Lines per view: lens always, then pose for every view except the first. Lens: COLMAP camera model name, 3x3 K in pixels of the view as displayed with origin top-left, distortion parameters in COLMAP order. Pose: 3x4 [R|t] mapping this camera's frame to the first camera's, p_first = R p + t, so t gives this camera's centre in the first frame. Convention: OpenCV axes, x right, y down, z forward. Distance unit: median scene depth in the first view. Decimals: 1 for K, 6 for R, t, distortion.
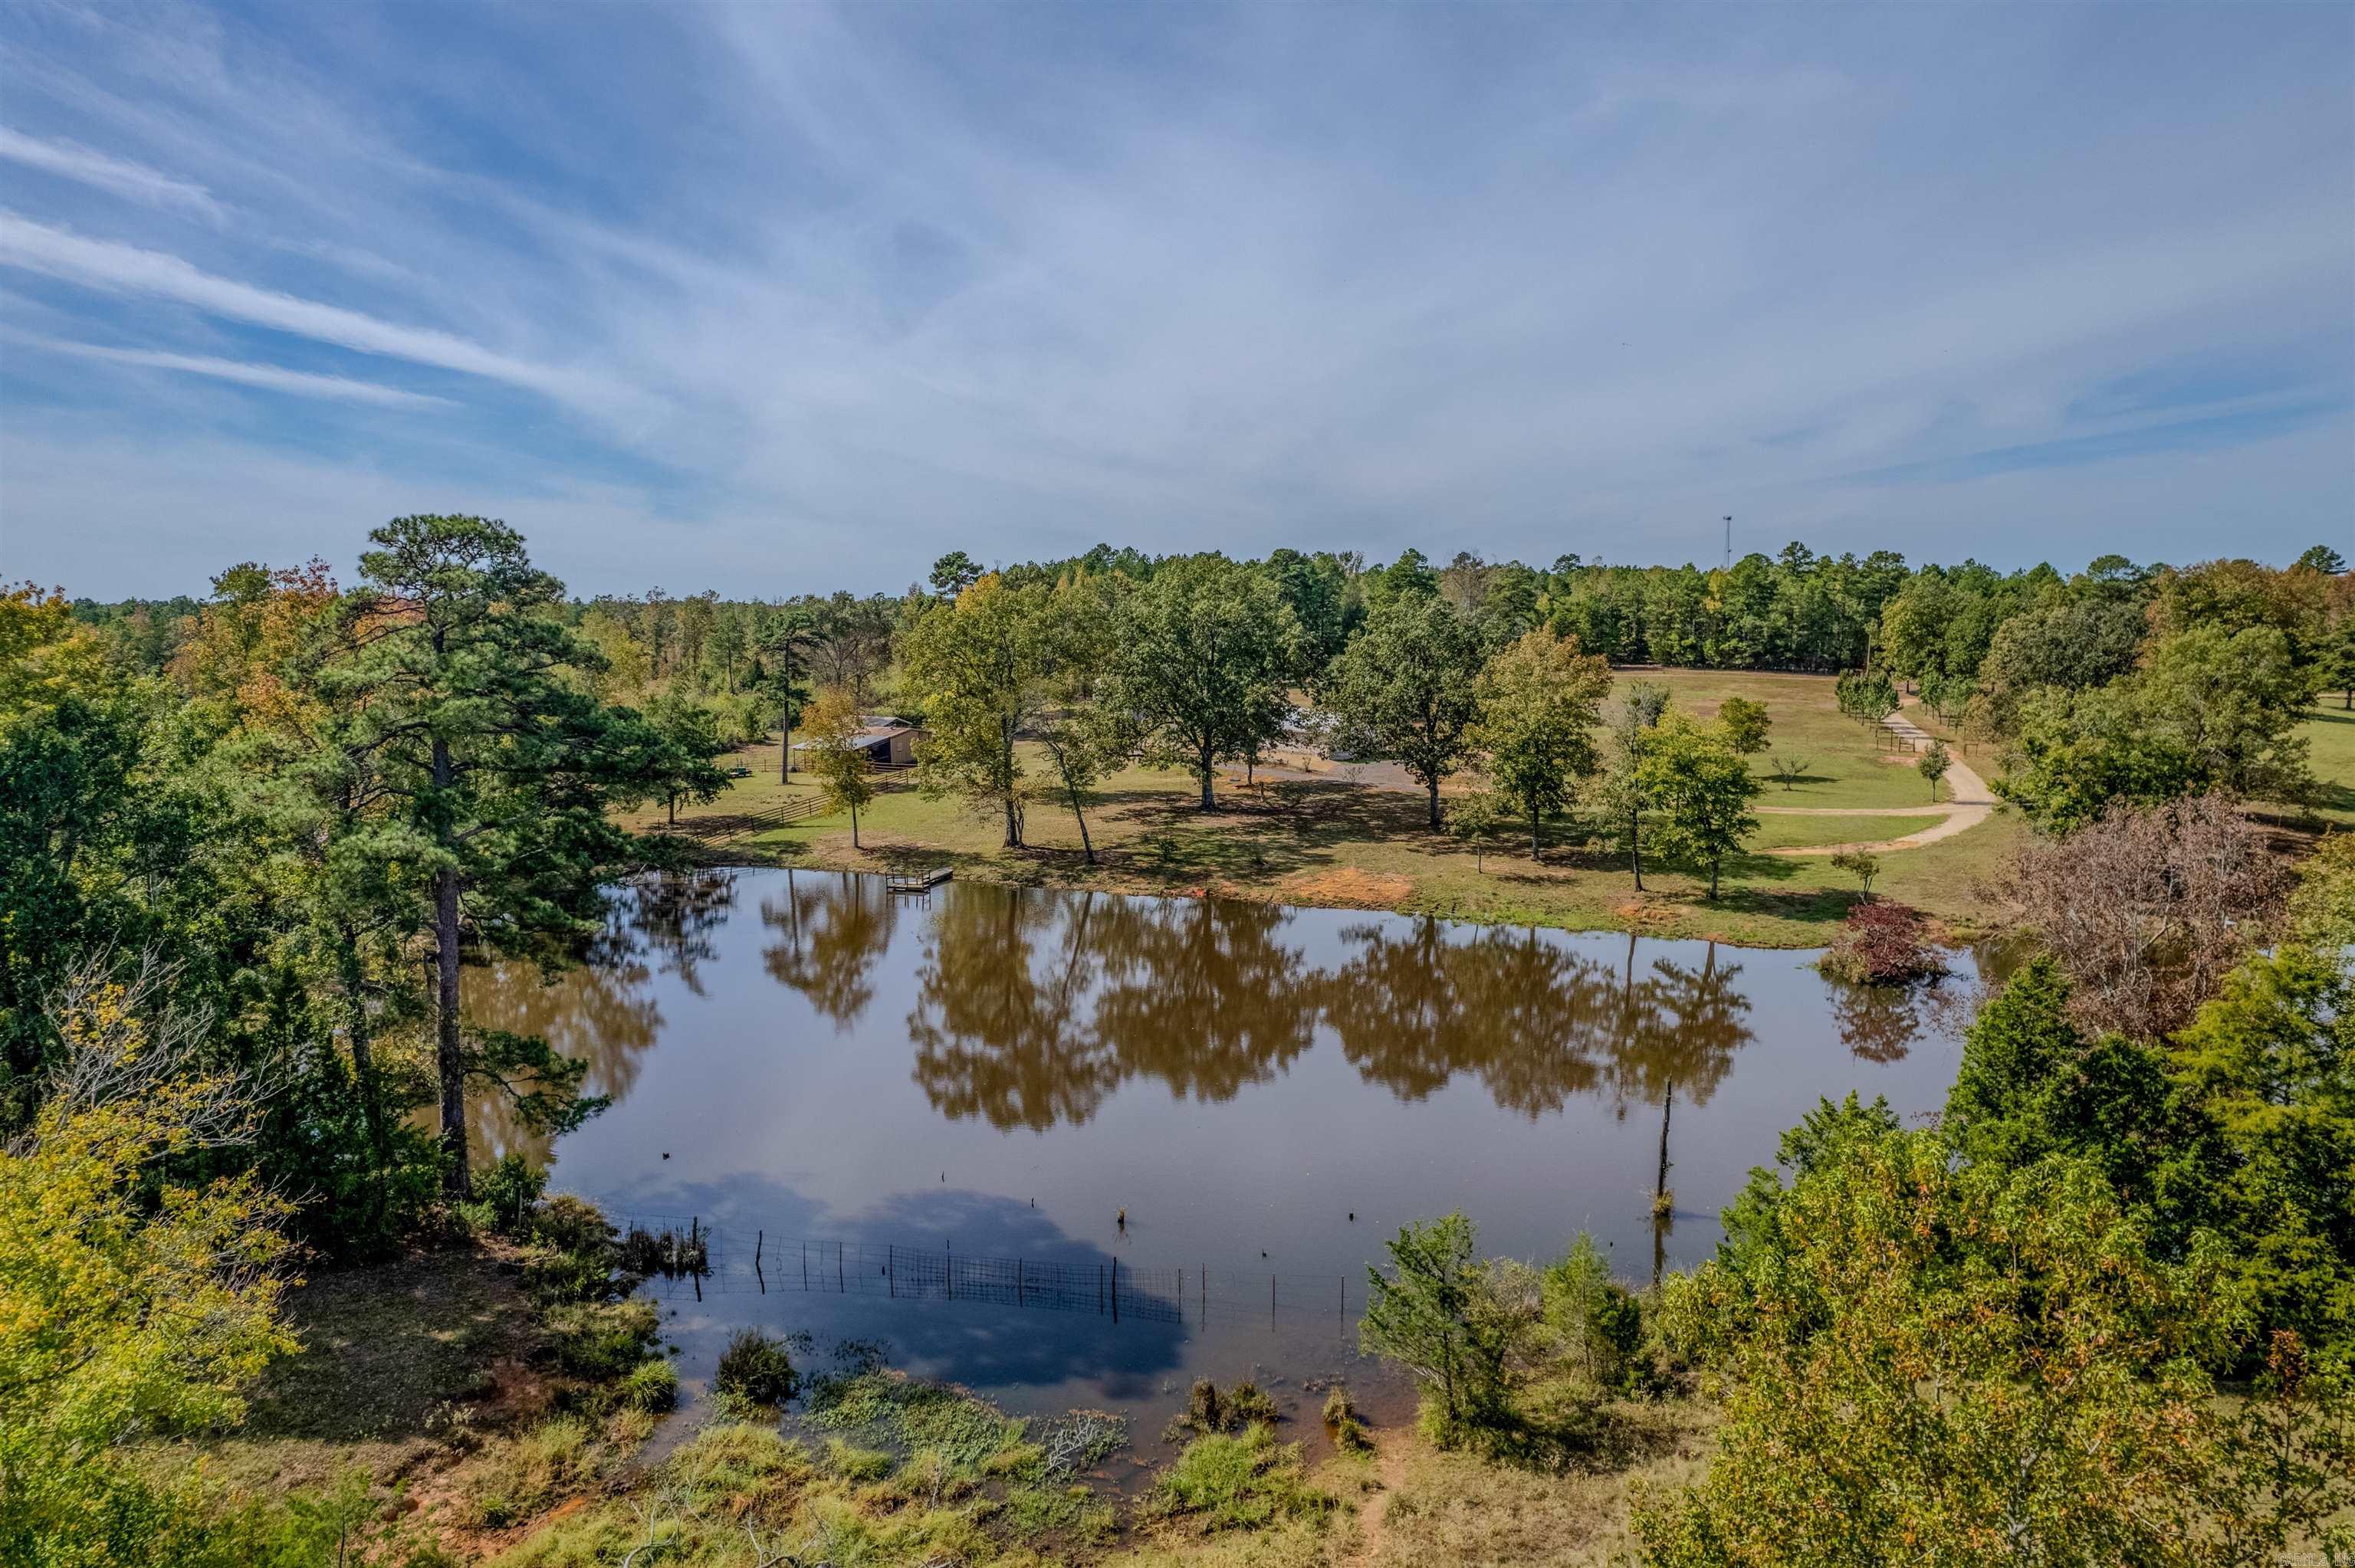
lens RADIAL K [[1501.9, 0, 1171.2], [0, 1501.9, 786.8], [0, 0, 1]] dist [-0.062106, 0.047352]
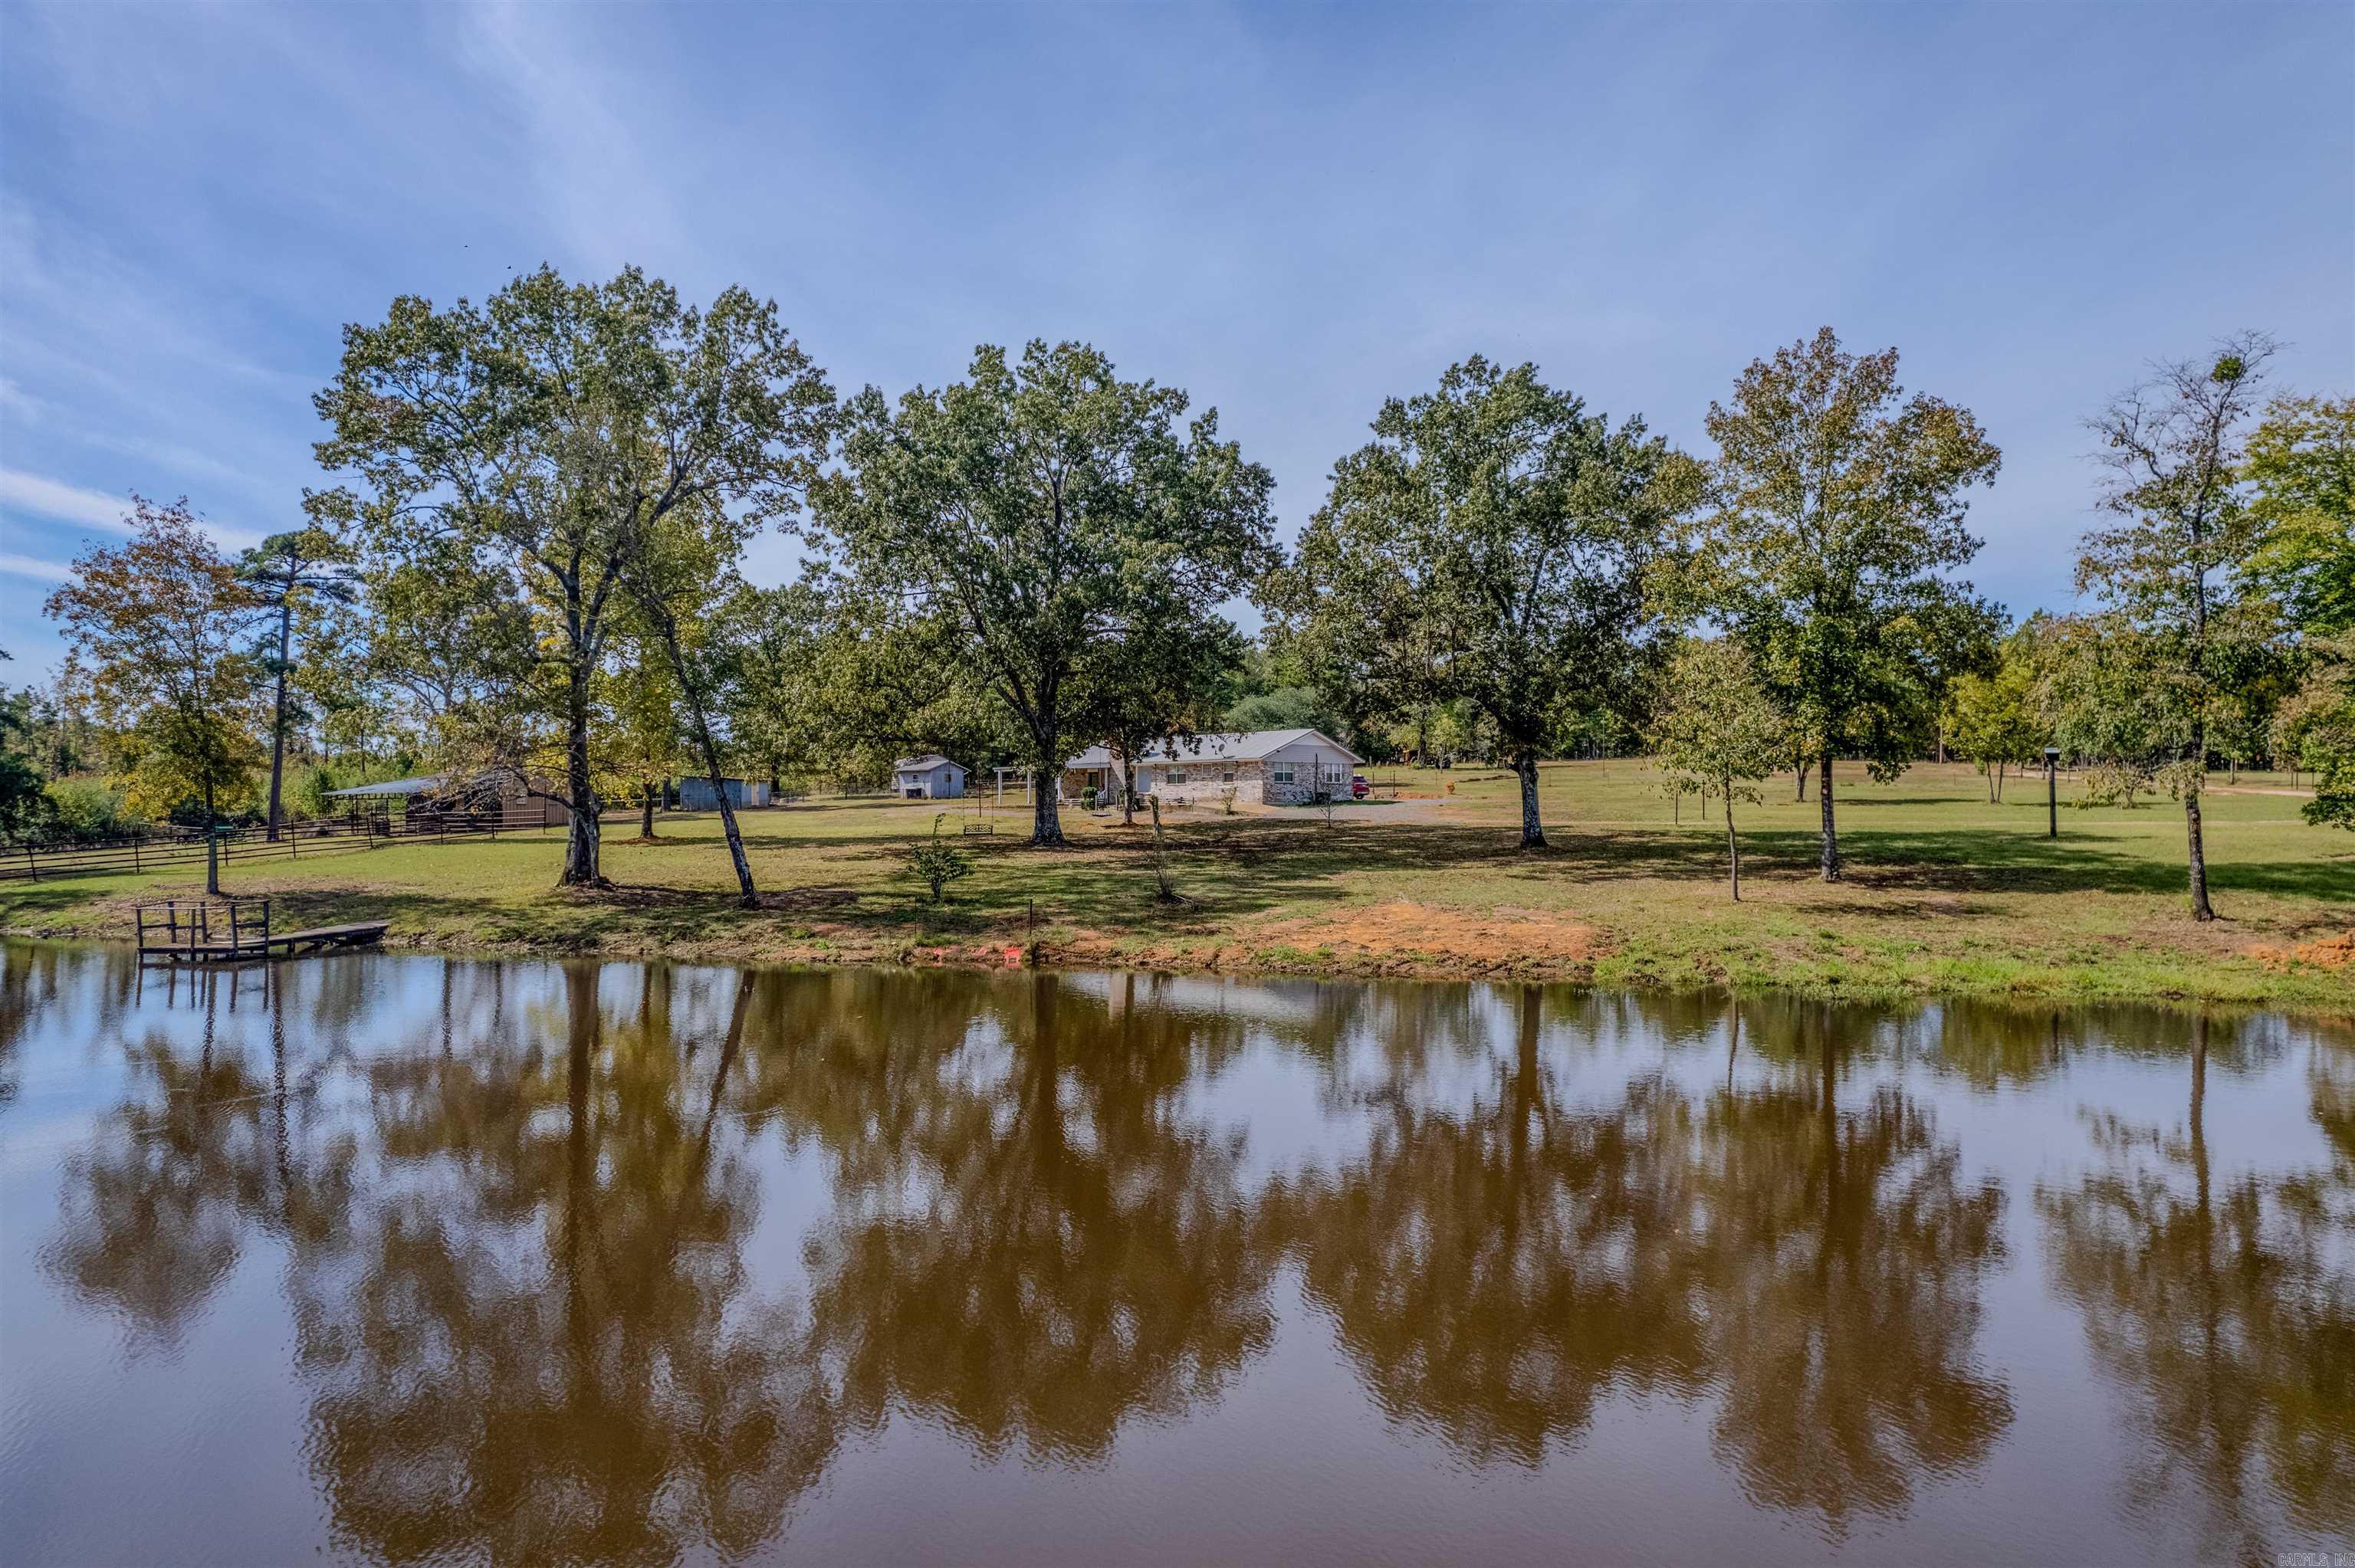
lens RADIAL K [[1501.9, 0, 1171.2], [0, 1501.9, 786.8], [0, 0, 1]] dist [-0.062106, 0.047352]
pose [[0.995547, 0.000853, 0.094263, 0.020387], [0.012294, 0.990244, -0.138801, 0.072002], [-0.093462, 0.139341, 0.985824, 0.564897]]
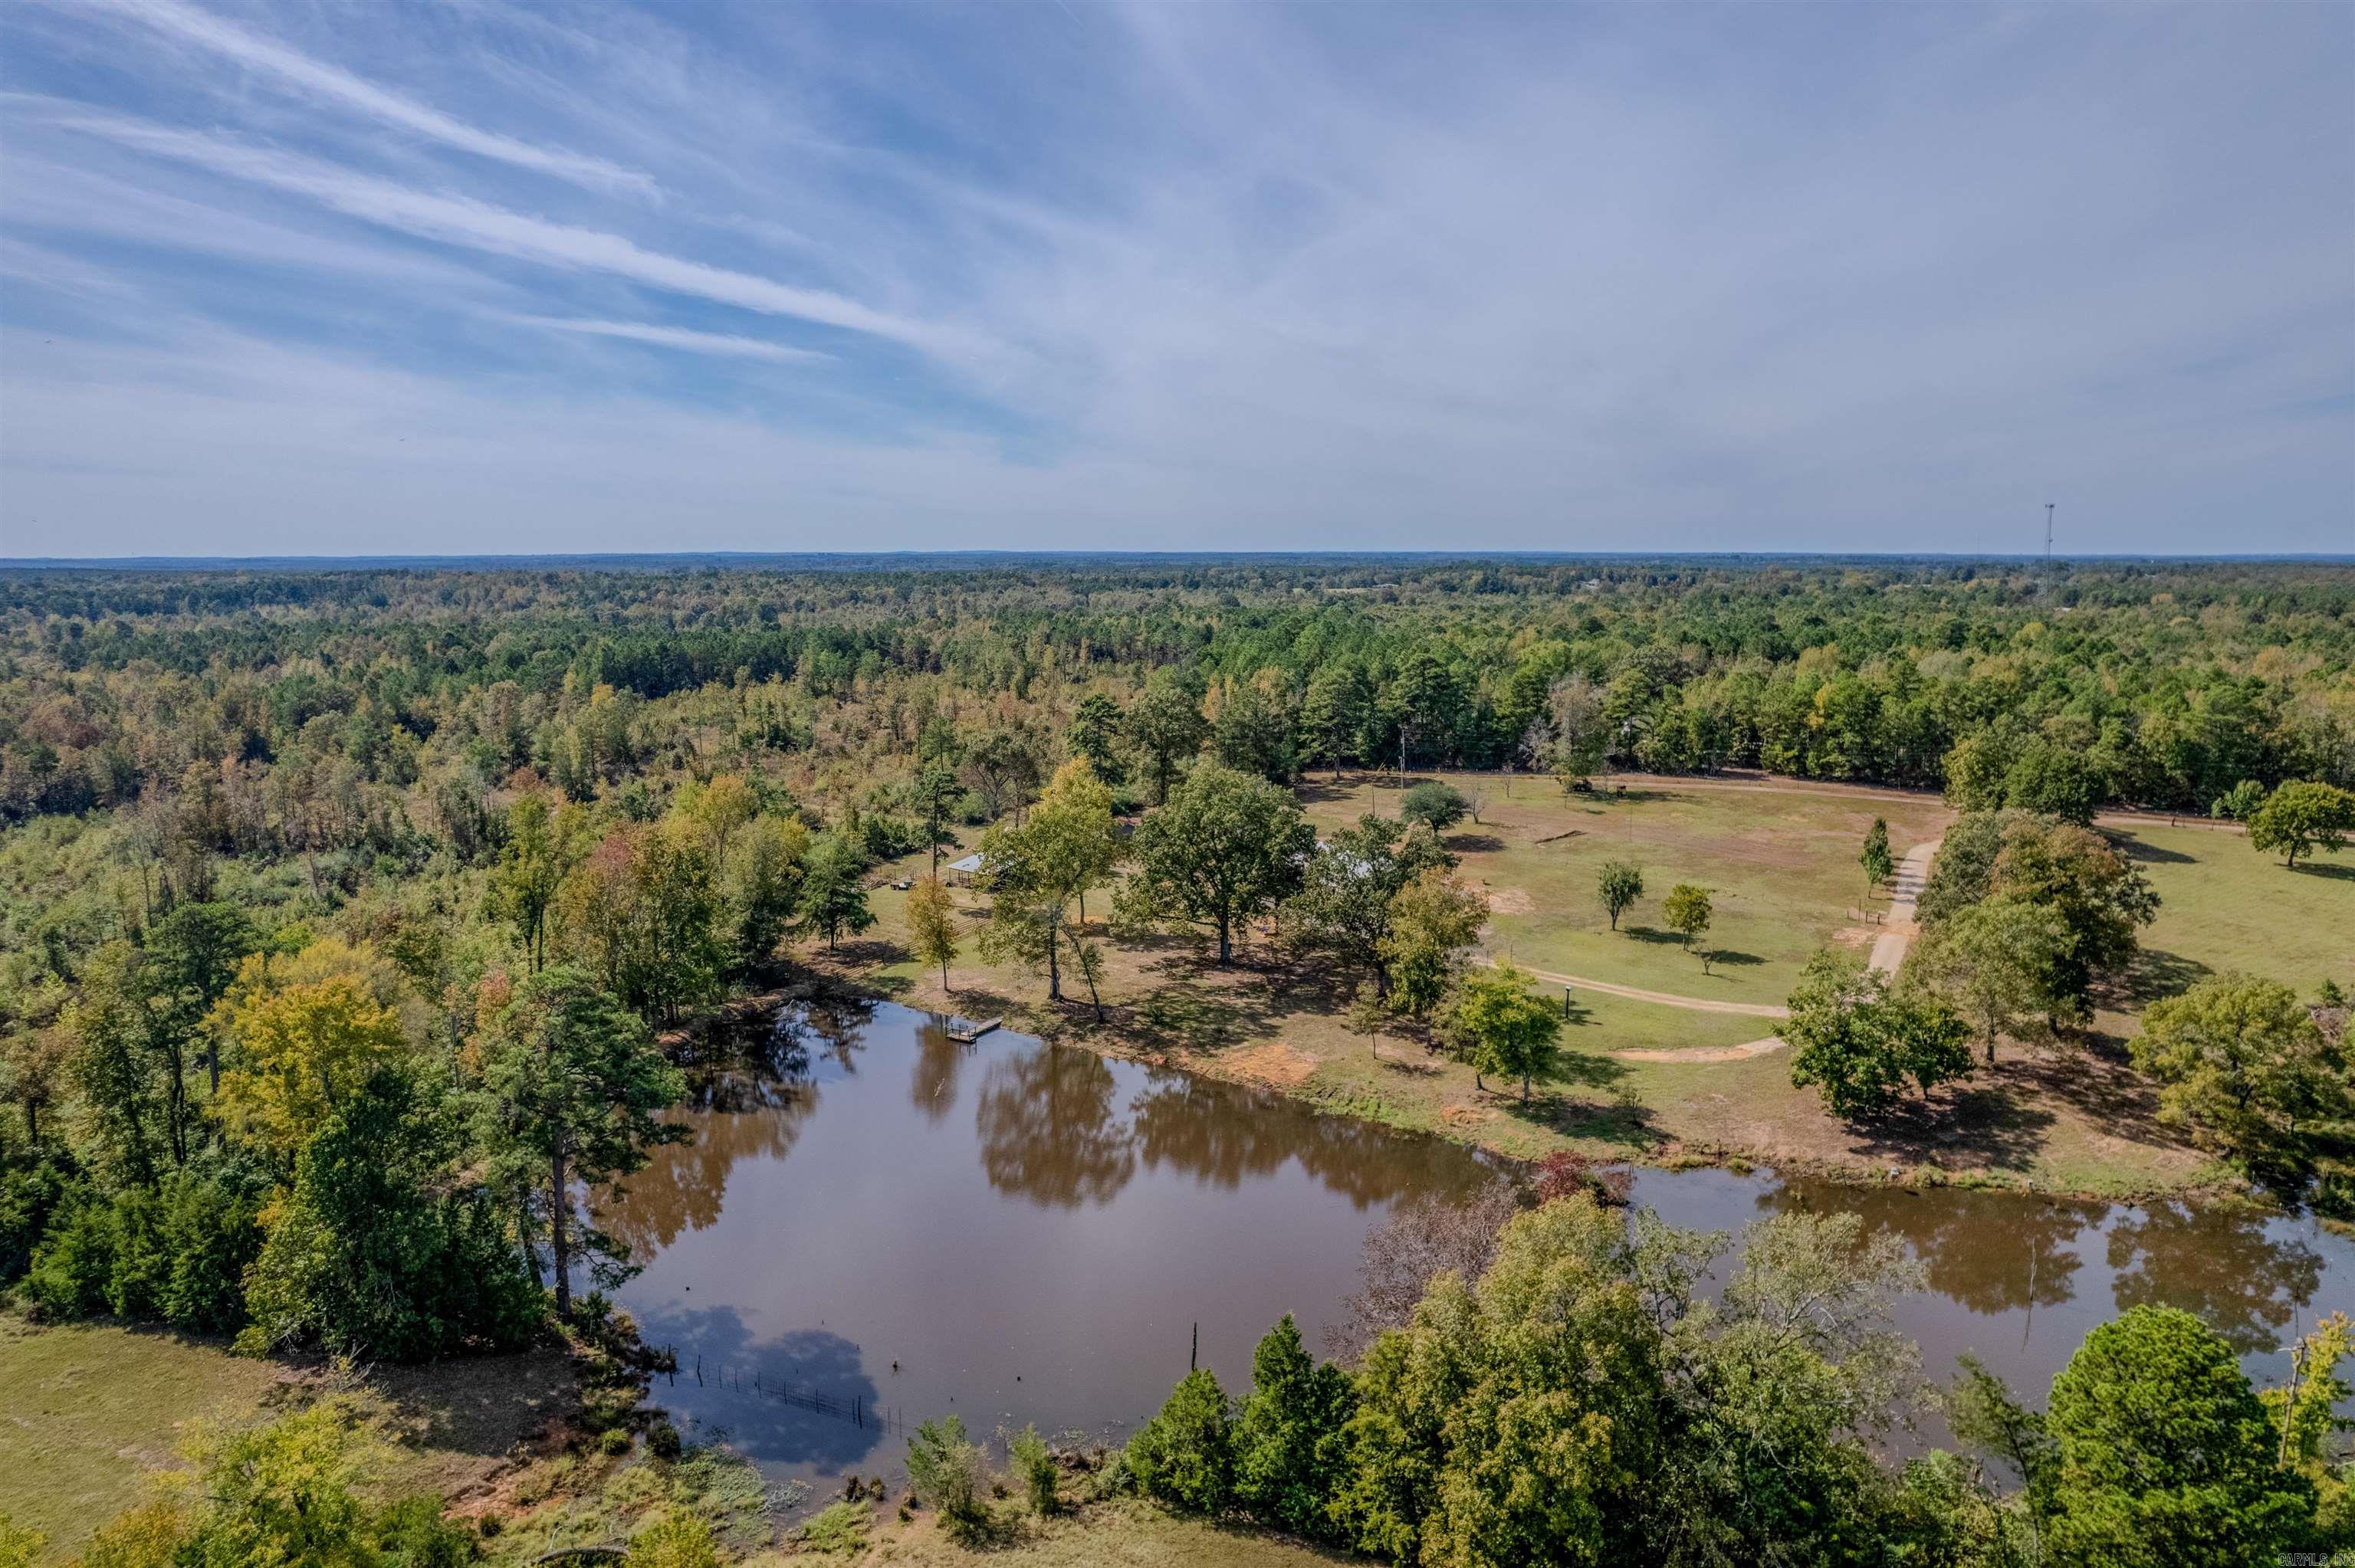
lens RADIAL K [[1501.9, 0, 1171.2], [0, 1501.9, 786.8], [0, 0, 1]] dist [-0.062106, 0.047352]
pose [[0.977642, 0.034862, -0.207365, 0.265614], [-0.027675, 0.998915, 0.037464, -0.200893], [0.208446, -0.030888, 0.977546, -0.276745]]
